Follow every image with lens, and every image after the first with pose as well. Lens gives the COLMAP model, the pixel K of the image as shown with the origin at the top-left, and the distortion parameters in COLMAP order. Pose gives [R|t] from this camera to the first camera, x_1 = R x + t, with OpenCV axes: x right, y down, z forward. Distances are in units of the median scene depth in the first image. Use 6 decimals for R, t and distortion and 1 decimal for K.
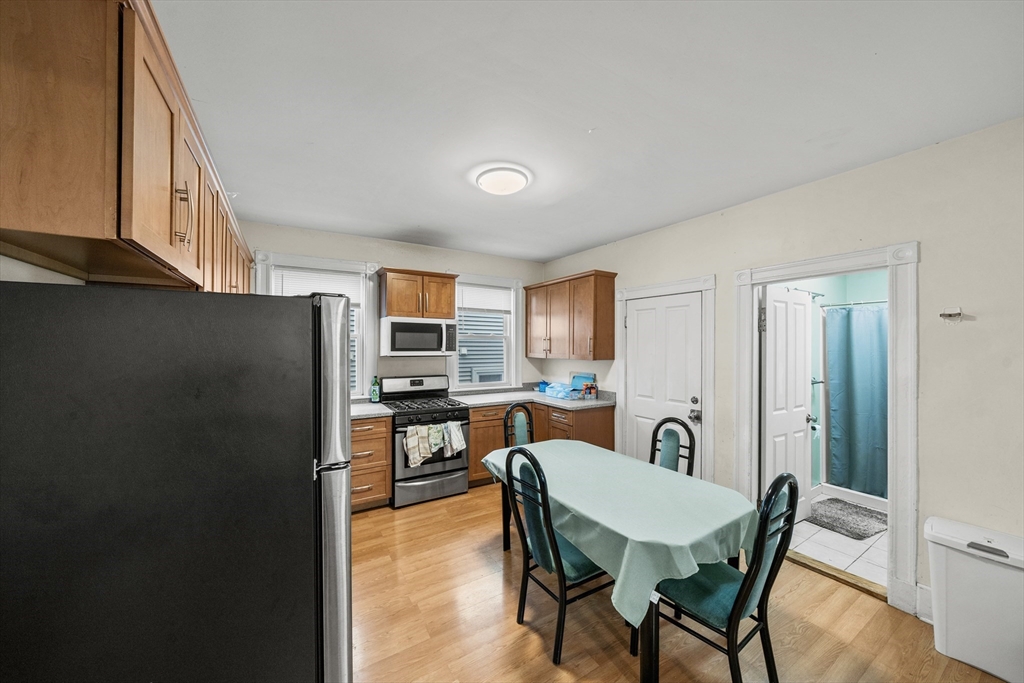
lens RADIAL K [[365.1, 0, 506.9], [0, 365.1, 343.7], [0, 0, 1]] dist [-0.001433, -0.000467]
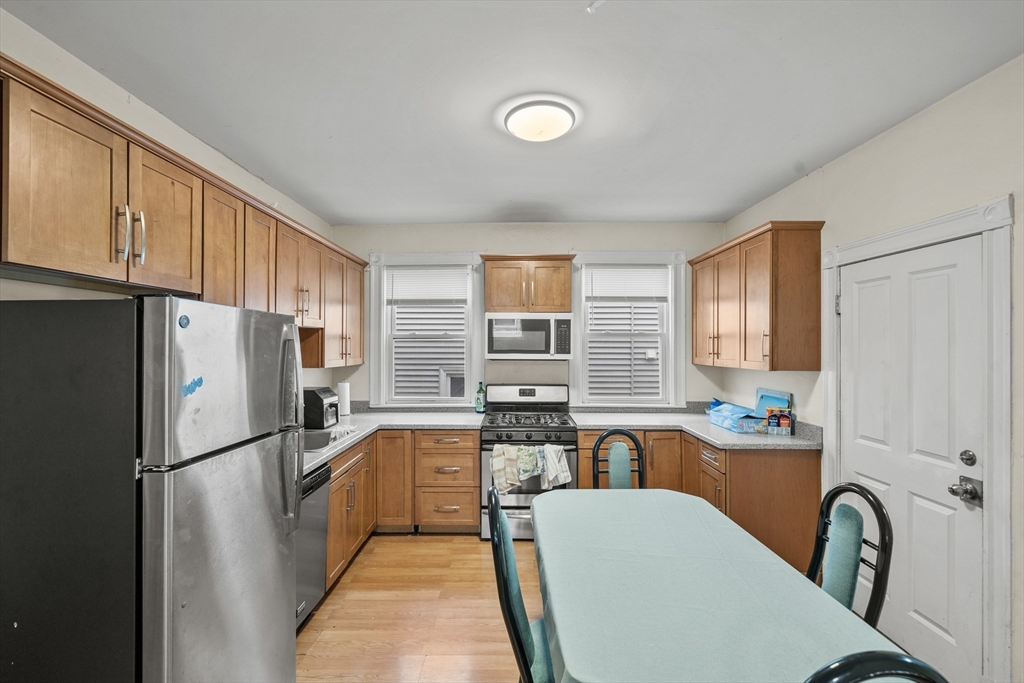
lens RADIAL K [[453.0, 0, 502.7], [0, 453.0, 344.5], [0, 0, 1]] dist [0.004920, -0.000244]
pose [[0.842819, -0.003878, -0.538184, 0.262906], [0.003910, 0.999992, -0.001083, 0.000681], [0.538184, -0.001192, 0.842827, 0.123465]]
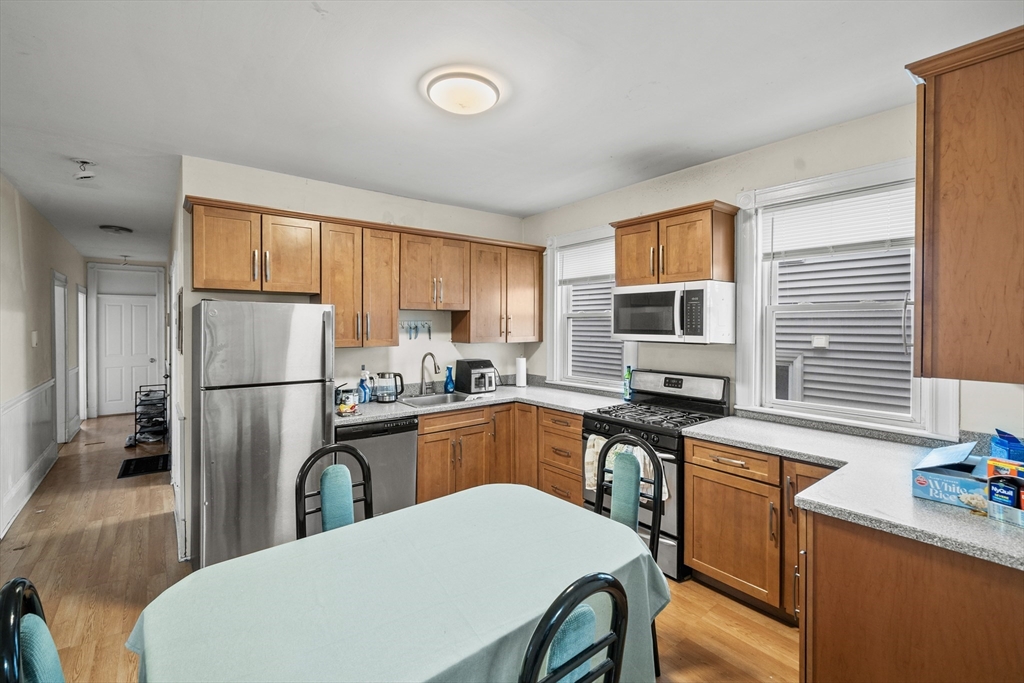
lens RADIAL K [[453.0, 0, 485.3], [0, 453.0, 324.1], [0, 0, 1]] dist [0.004920, -0.000244]
pose [[0.093975, -0.004020, -0.995566, 0.556660], [0.005160, 0.999980, -0.003551, 0.002783], [0.995561, -0.004804, 0.093994, 0.613081]]
